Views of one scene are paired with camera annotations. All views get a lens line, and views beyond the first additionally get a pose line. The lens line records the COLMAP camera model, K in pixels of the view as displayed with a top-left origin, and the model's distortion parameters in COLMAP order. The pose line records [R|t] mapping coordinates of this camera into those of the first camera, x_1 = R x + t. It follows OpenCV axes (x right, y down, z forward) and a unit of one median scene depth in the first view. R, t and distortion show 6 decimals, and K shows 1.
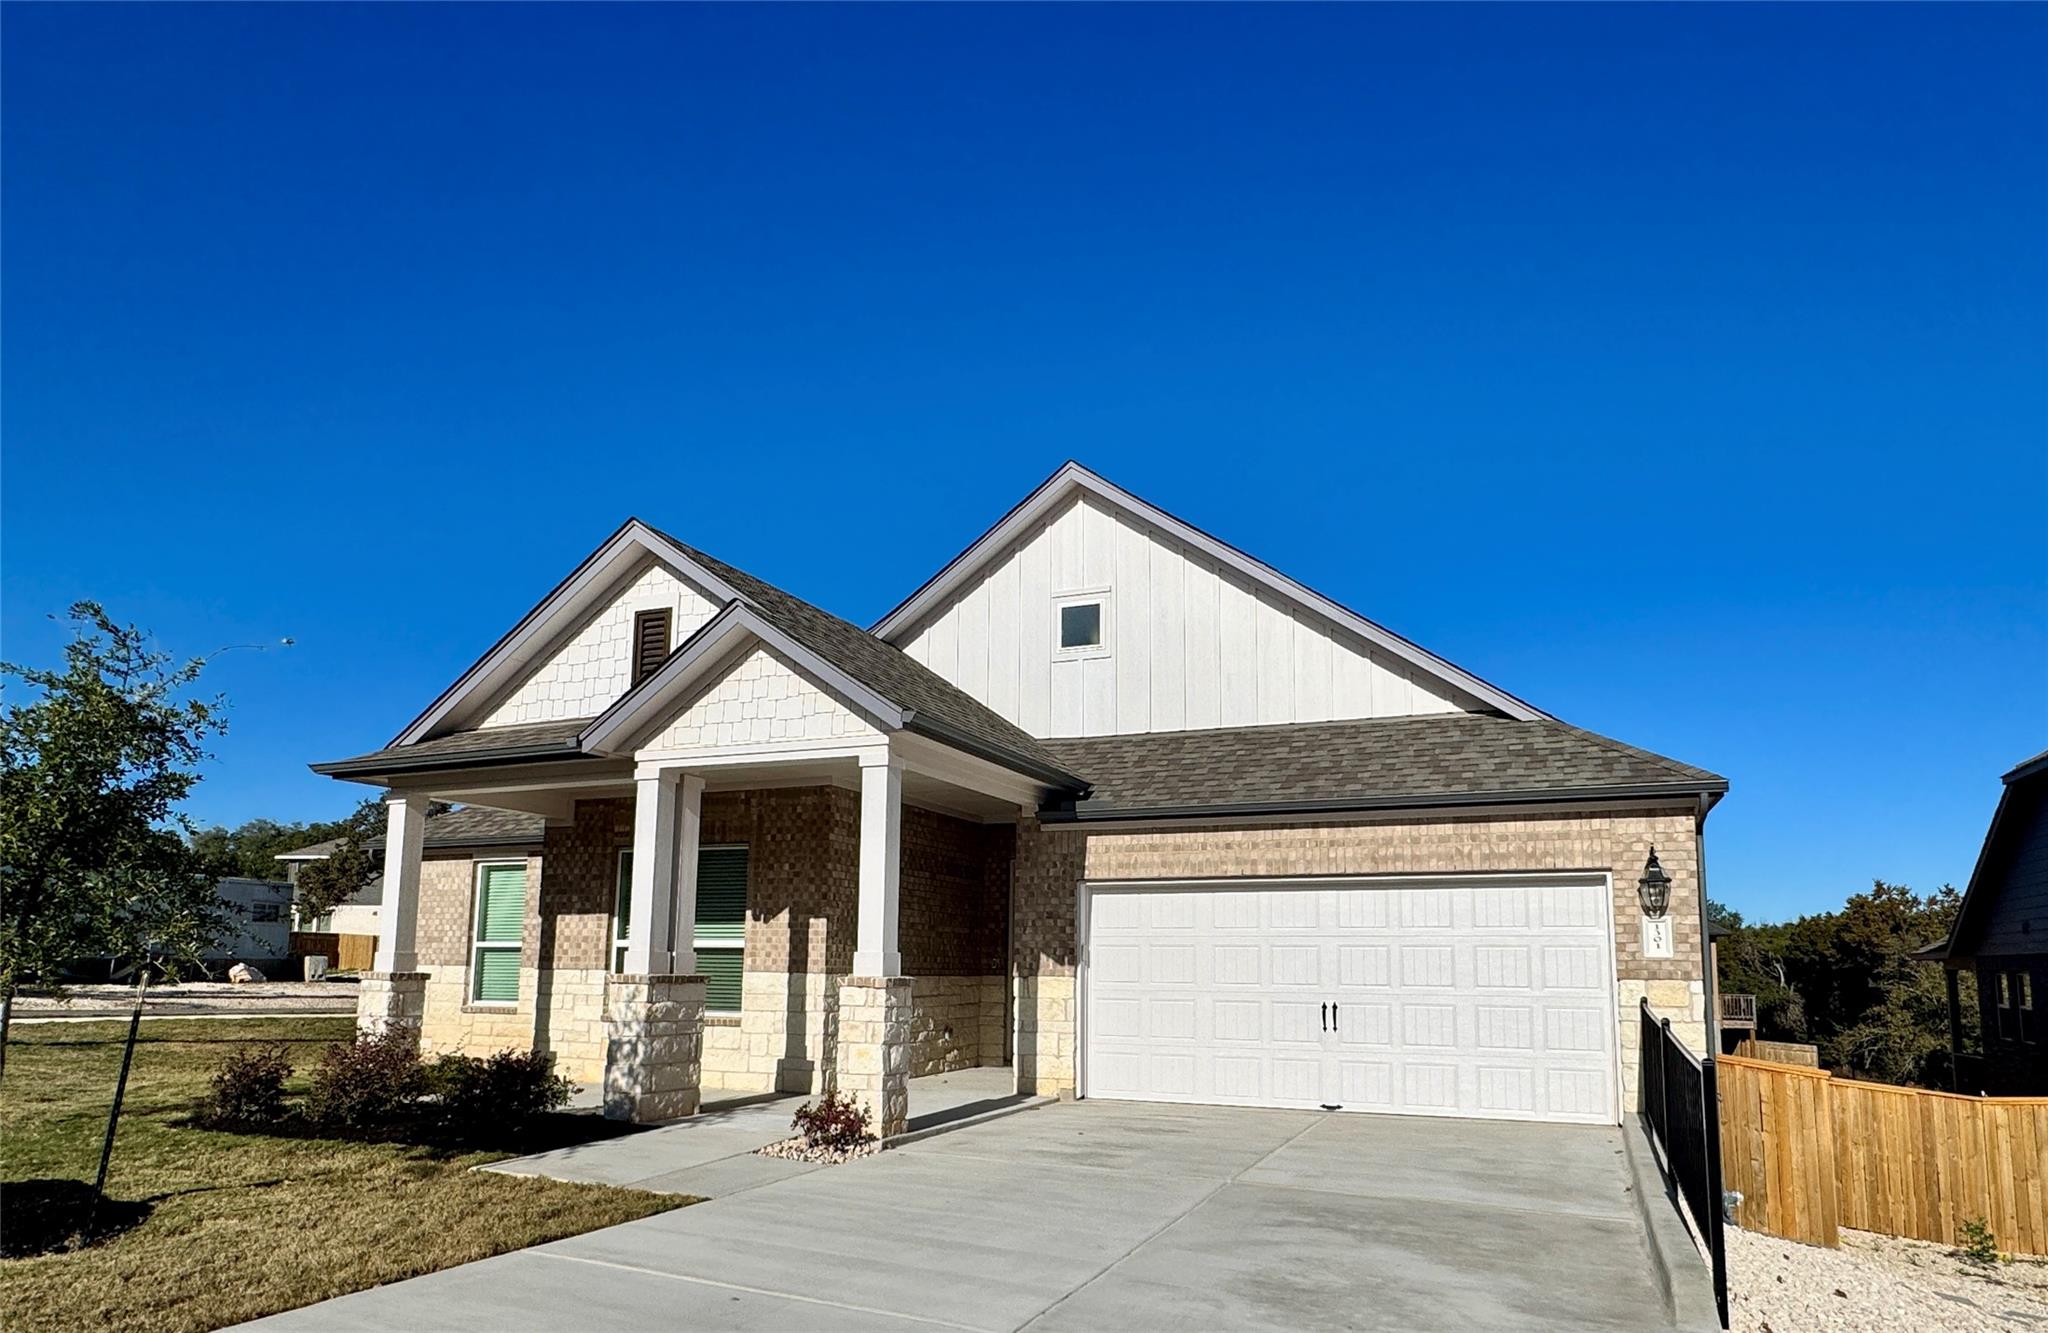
lens RADIAL K [[1172.0, 0, 1095.6], [0, 1172.0, 808.8], [0, 0, 1]] dist [-0.004984, -0.001040]
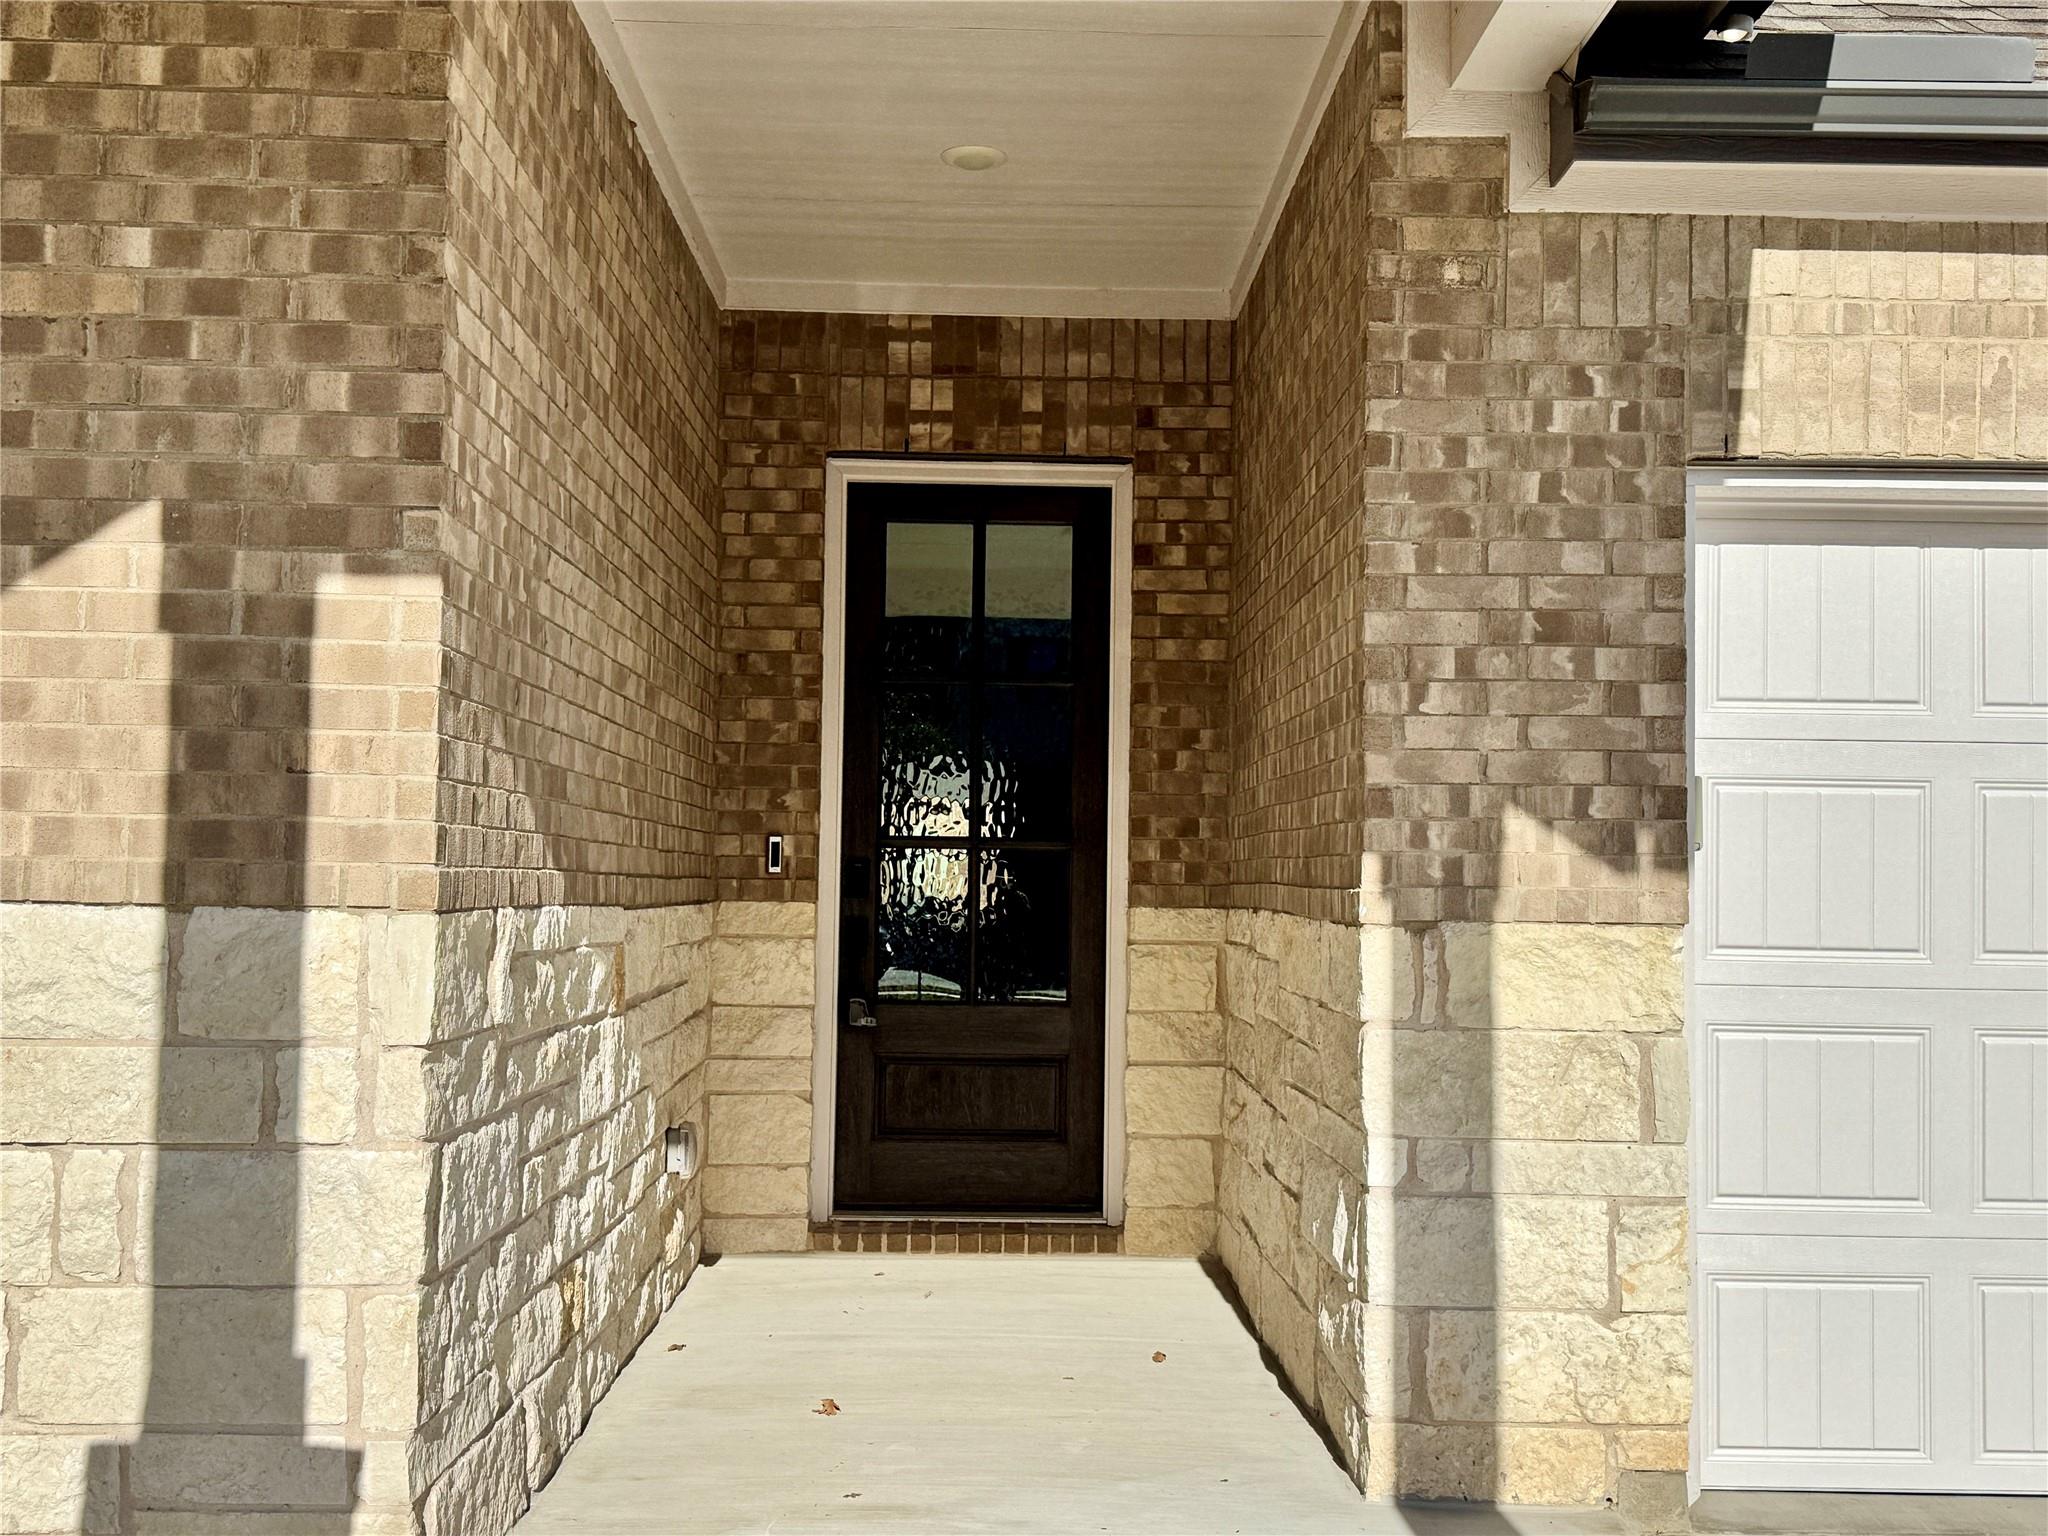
lens RADIAL K [[2130.4, 0, 1025.0], [0, 2130.4, 776.8], [0, 0, 1]] dist [0.047916, 0.000000]
pose [[0.927499, 0.022240, 0.373164, -0.264309], [-0.056992, 0.994972, 0.082355, 0.091913], [-0.369456, -0.097651, 0.924103, 0.689890]]
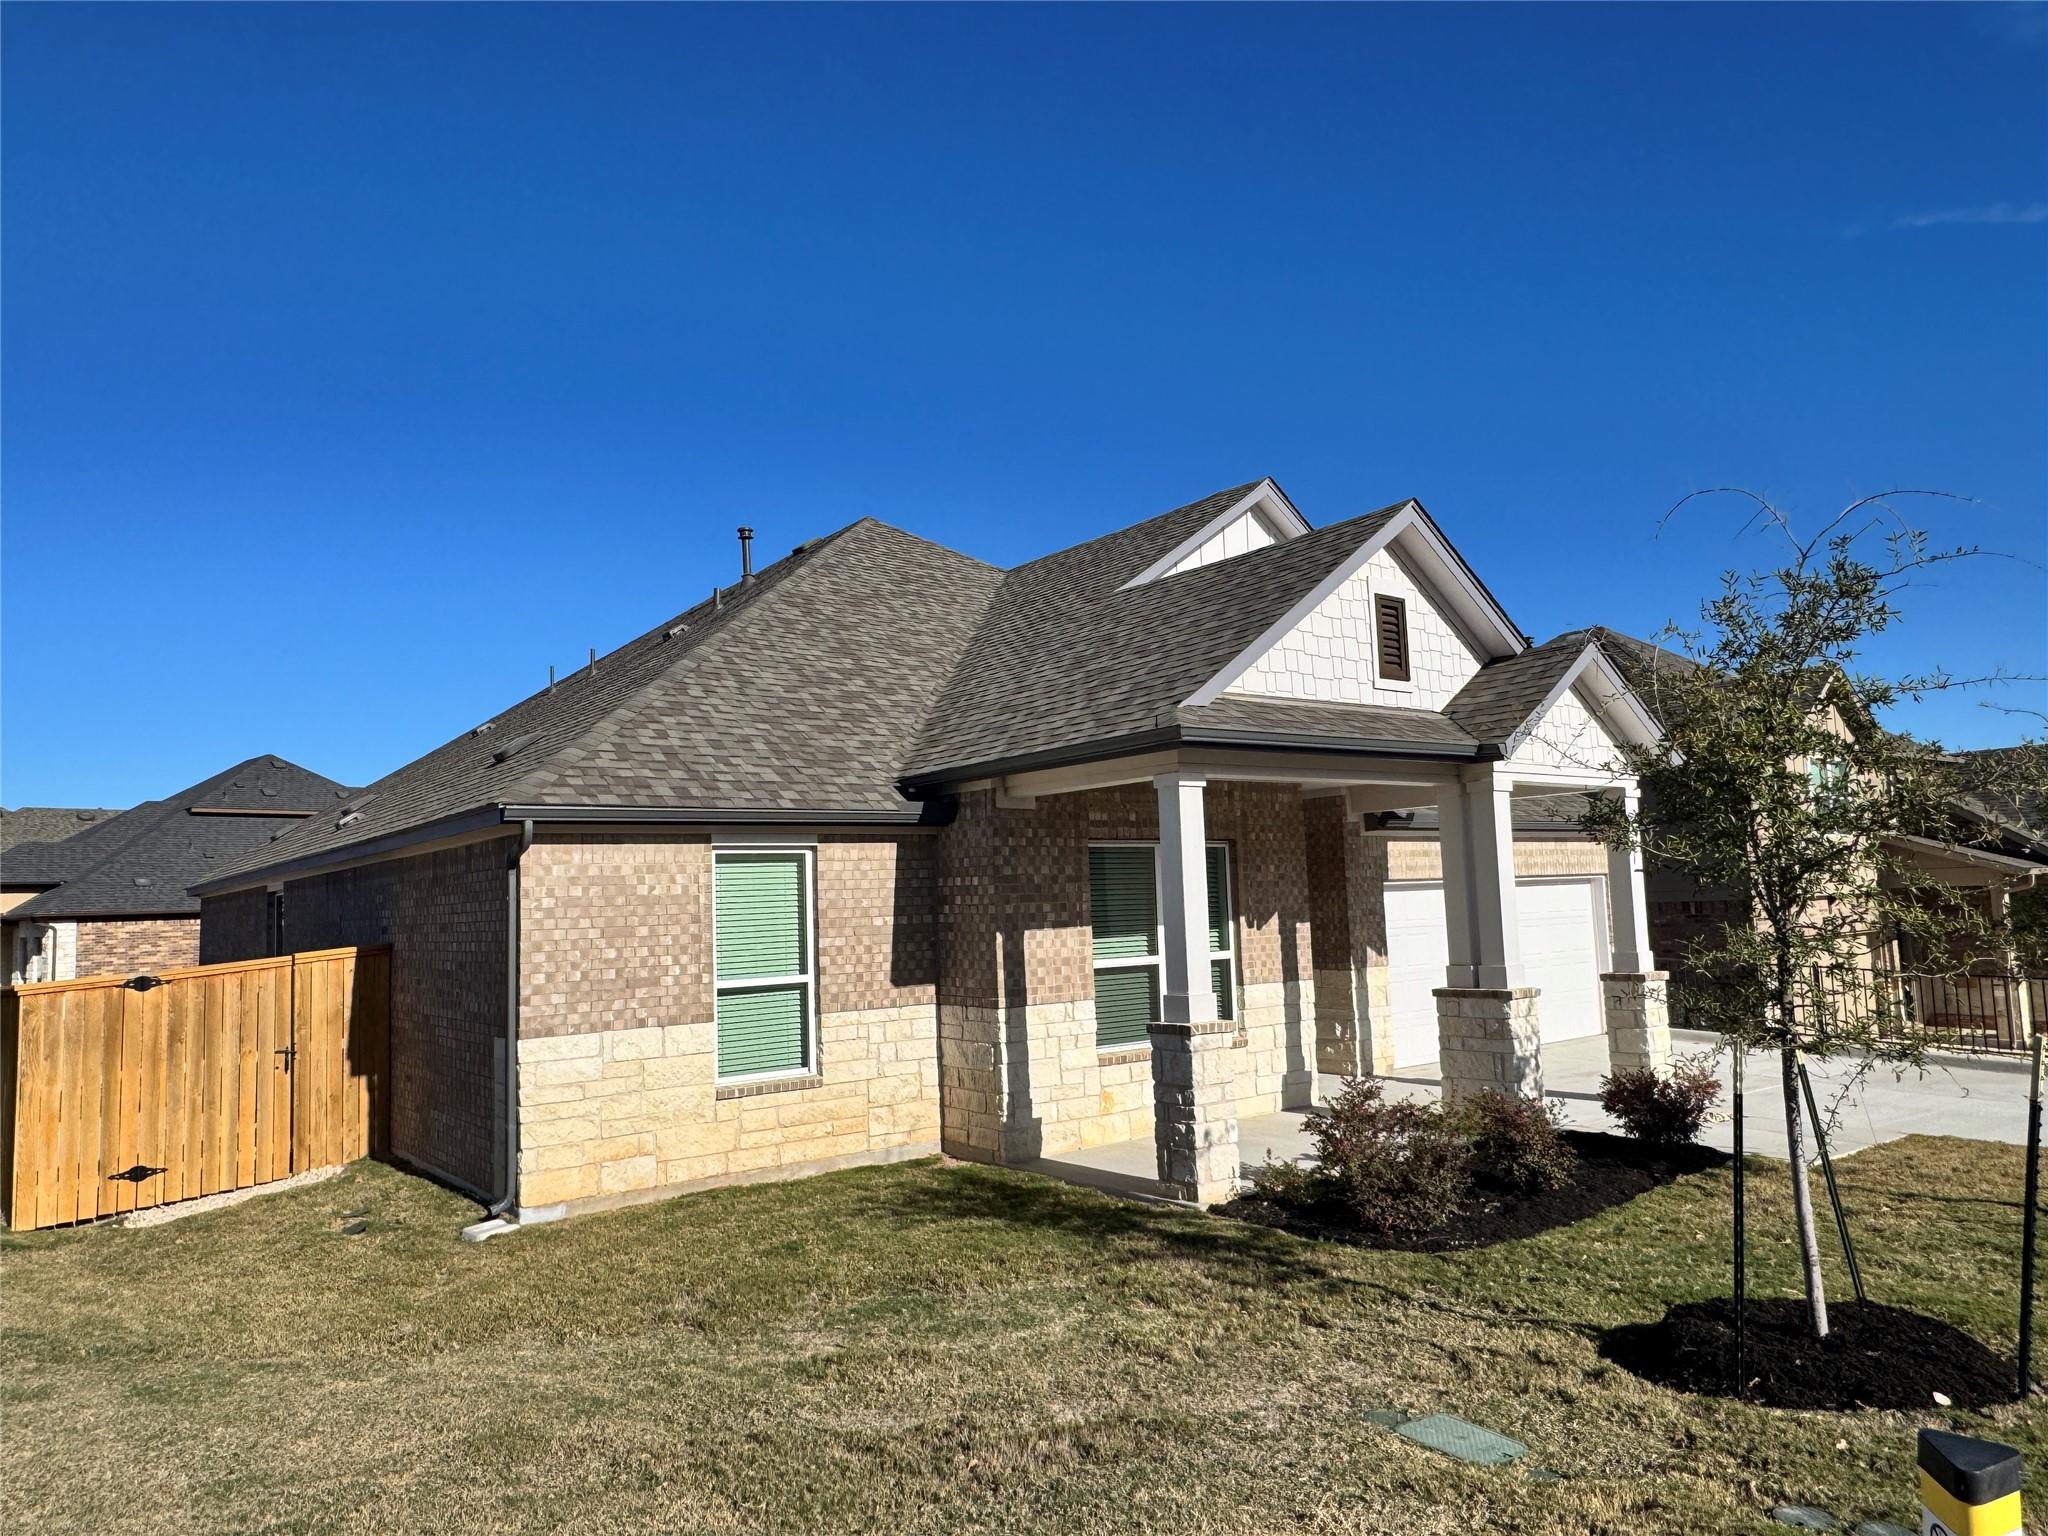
lens RADIAL K [[1325.0, 0, 1027.4], [0, 1325.0, 770.1], [0, 0, 1]] dist [0.006283, -0.000323]
pose [[0.511773, 0.060514, 0.856987, -1.293619], [-0.074821, 0.996866, -0.025710, 0.013505], [-0.855856, -0.050962, 0.514697, 0.641265]]
